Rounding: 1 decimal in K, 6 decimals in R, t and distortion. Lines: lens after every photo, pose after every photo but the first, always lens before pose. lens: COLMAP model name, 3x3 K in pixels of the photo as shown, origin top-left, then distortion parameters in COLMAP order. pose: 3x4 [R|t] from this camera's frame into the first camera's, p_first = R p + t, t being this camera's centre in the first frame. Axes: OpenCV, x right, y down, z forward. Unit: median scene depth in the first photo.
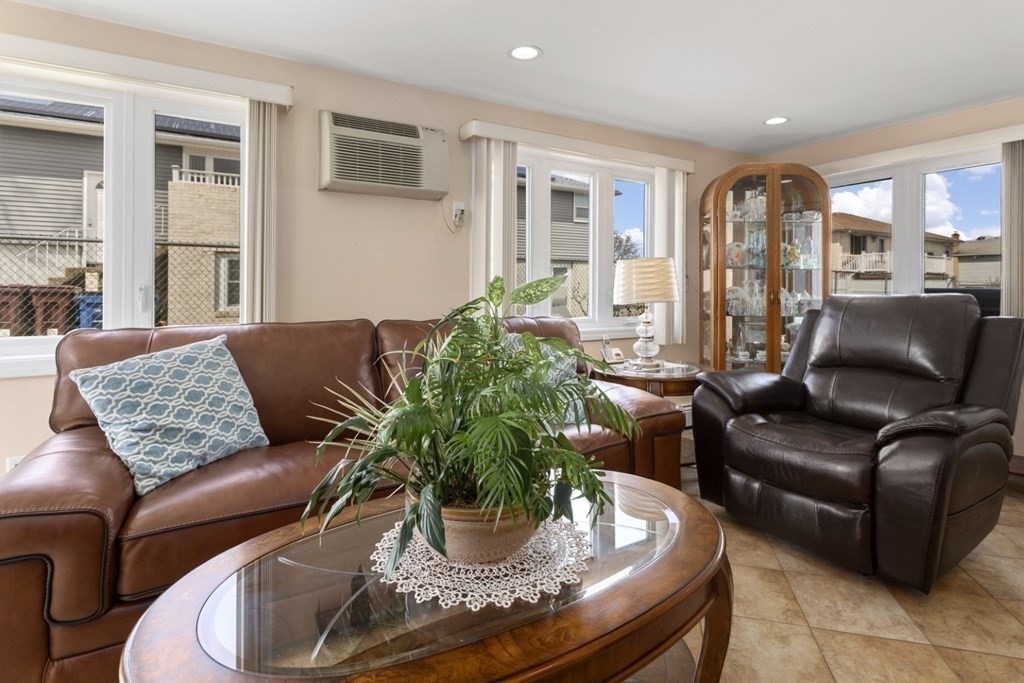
lens RADIAL K [[524.6, 0, 511.7], [0, 524.6, 285.9], [0, 0, 1]] dist [-0.001367, 0.000016]
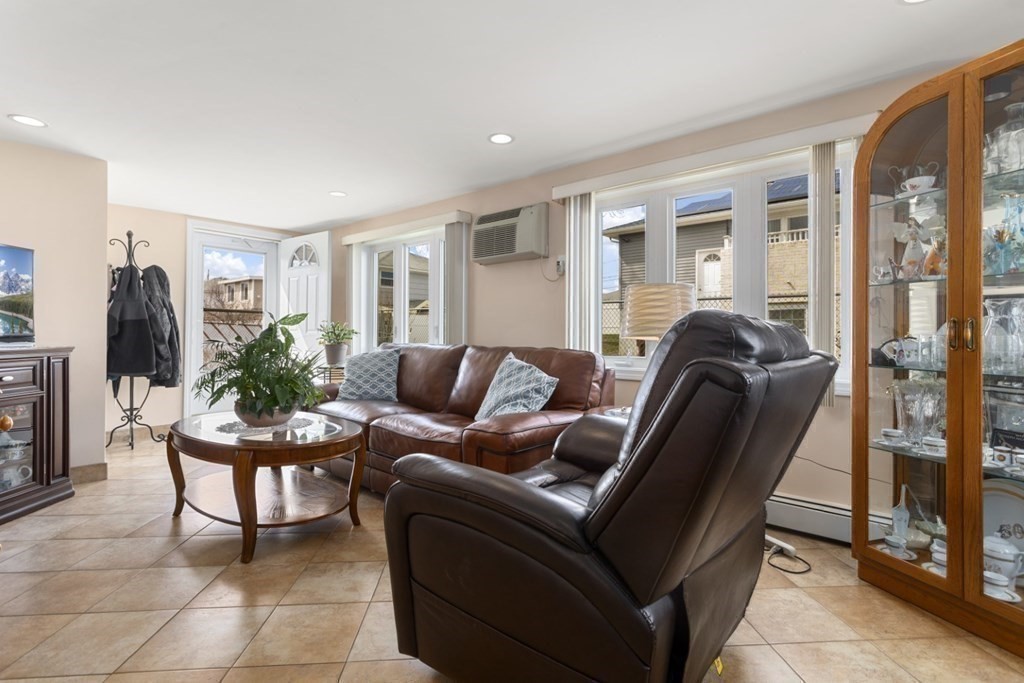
lens RADIAL K [[480.2, 0, 514.0], [0, 480.2, 334.8], [0, 0, 1]] dist [0.000028, 0.001152]
pose [[0.320588, 0.001246, -0.947218, 0.721409], [-0.003565, 0.999994, 0.000109, 0.020705], [0.947212, 0.003342, 0.320591, 0.414832]]
